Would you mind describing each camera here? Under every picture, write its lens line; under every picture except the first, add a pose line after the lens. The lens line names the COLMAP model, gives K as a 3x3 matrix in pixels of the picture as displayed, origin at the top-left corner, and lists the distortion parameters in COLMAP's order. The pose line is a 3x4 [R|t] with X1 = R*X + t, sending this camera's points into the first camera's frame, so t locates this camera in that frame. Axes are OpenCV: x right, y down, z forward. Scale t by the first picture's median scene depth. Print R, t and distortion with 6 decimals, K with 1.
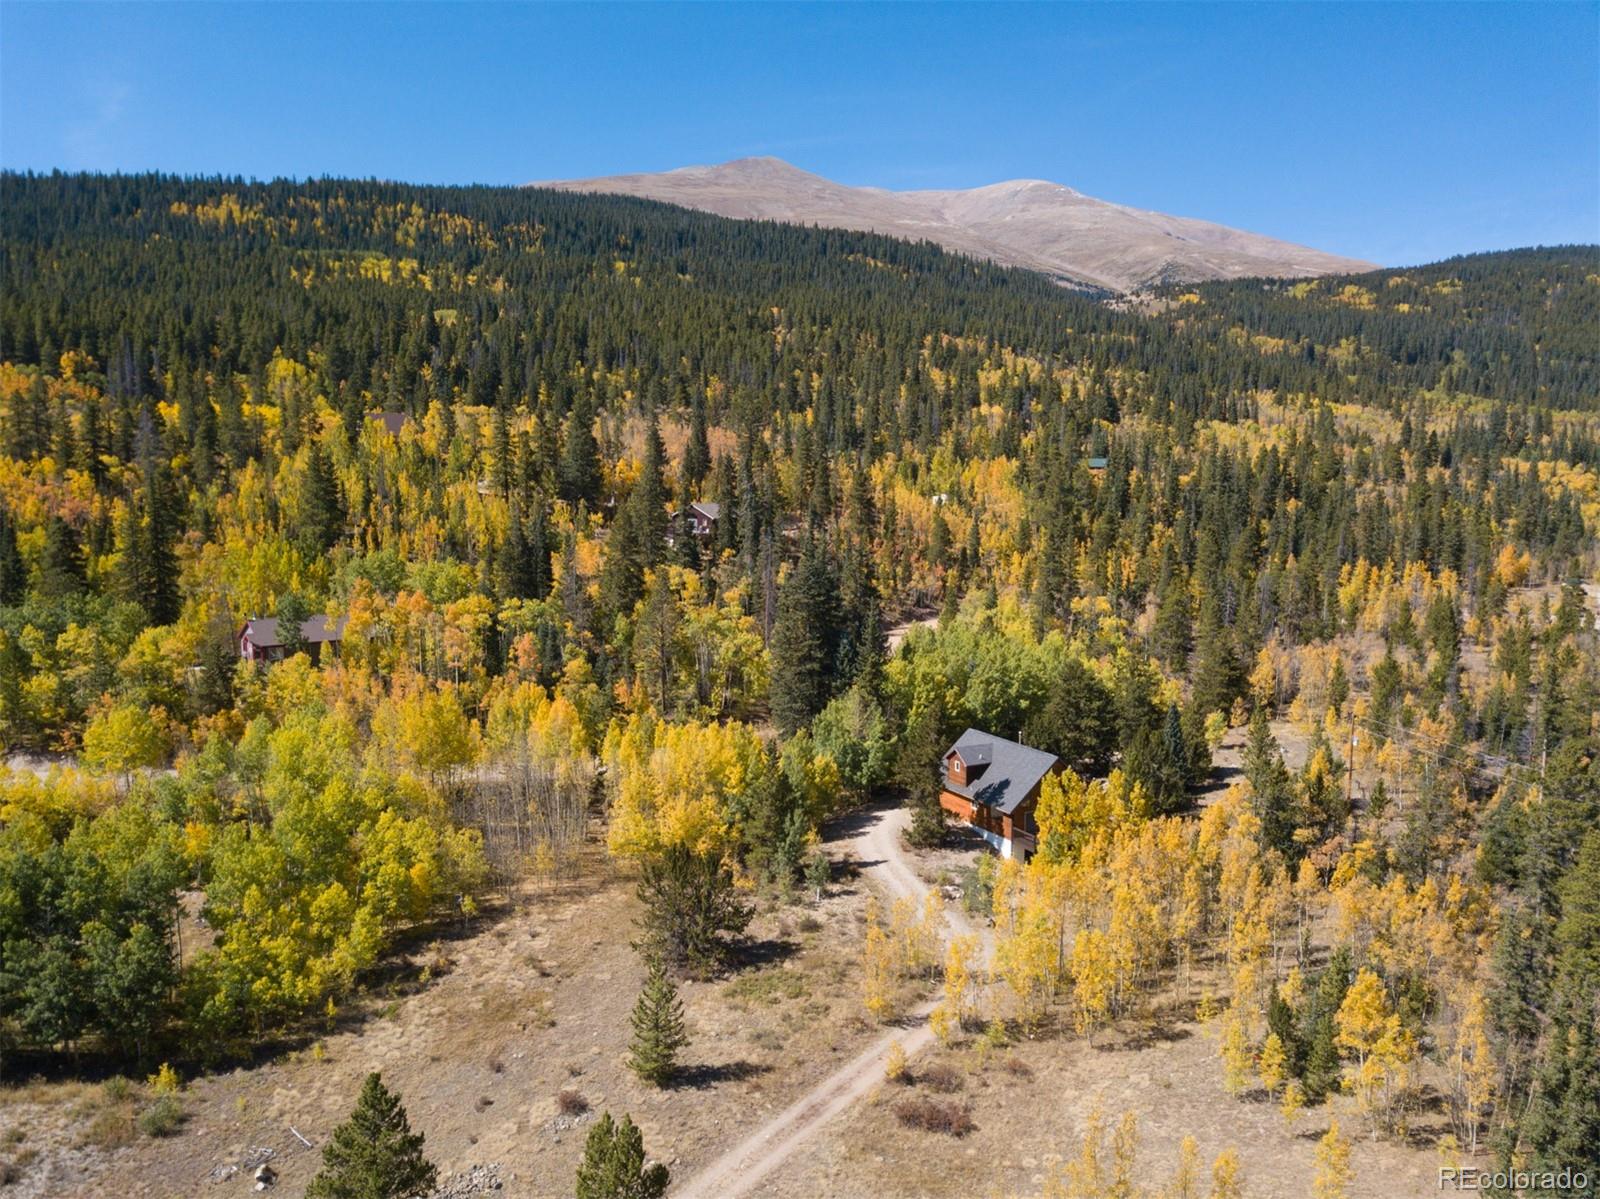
lens RADIAL K [[1206.3, 0, 803.1], [0, 1206.3, 600.7], [0, 0, 1]] dist [0.037053, -0.045792]
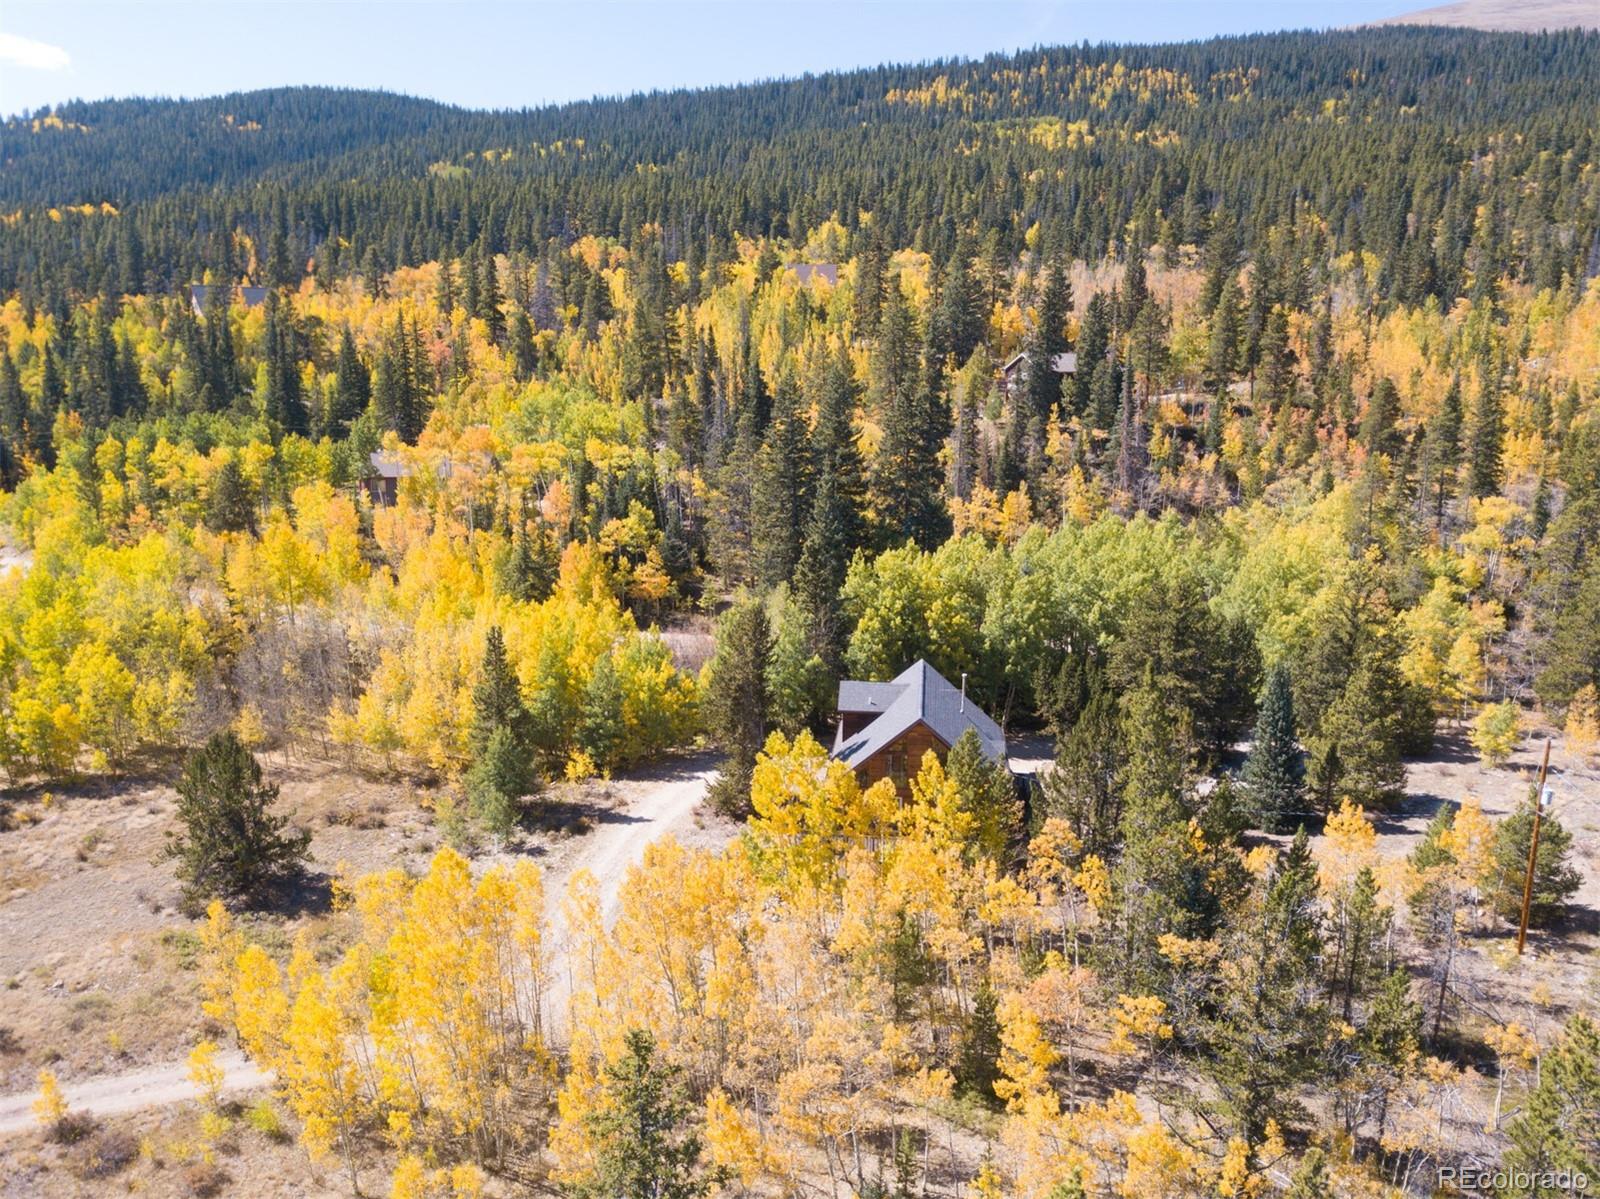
lens RADIAL K [[1206.3, 0, 802.8], [0, 1206.3, 592.9], [0, 0, 1]] dist [0.037053, -0.045792]
pose [[0.821438, 0.115333, -0.558514, 0.474979], [-0.066563, 0.992033, 0.106956, 0.004383], [0.566400, -0.050681, 0.822570, 0.446423]]
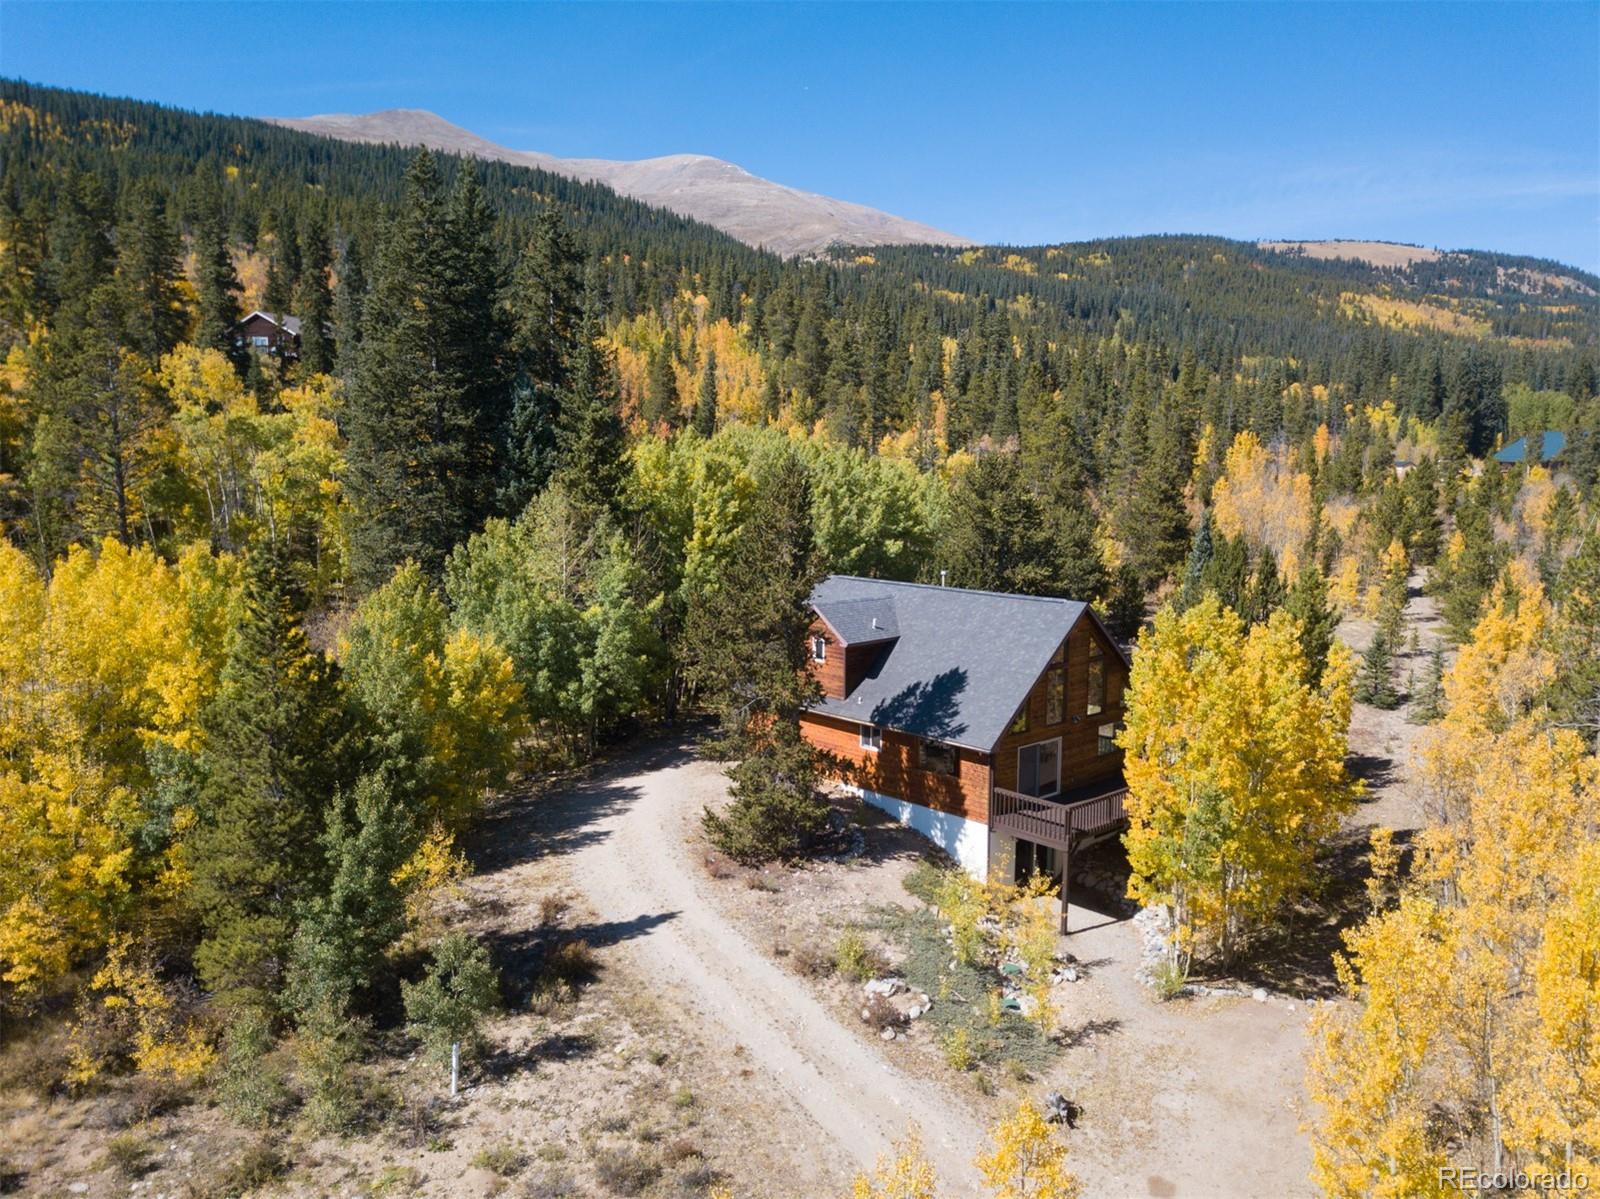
lens RADIAL K [[1206.3, 0, 793.6], [0, 1206.3, 609.7], [0, 0, 1]] dist [0.037053, -0.045792]
pose [[0.966989, -0.032376, 0.252752, 0.018181], [0.026518, 0.999296, 0.026546, 0.113144], [-0.253433, -0.018967, 0.967167, 0.614761]]
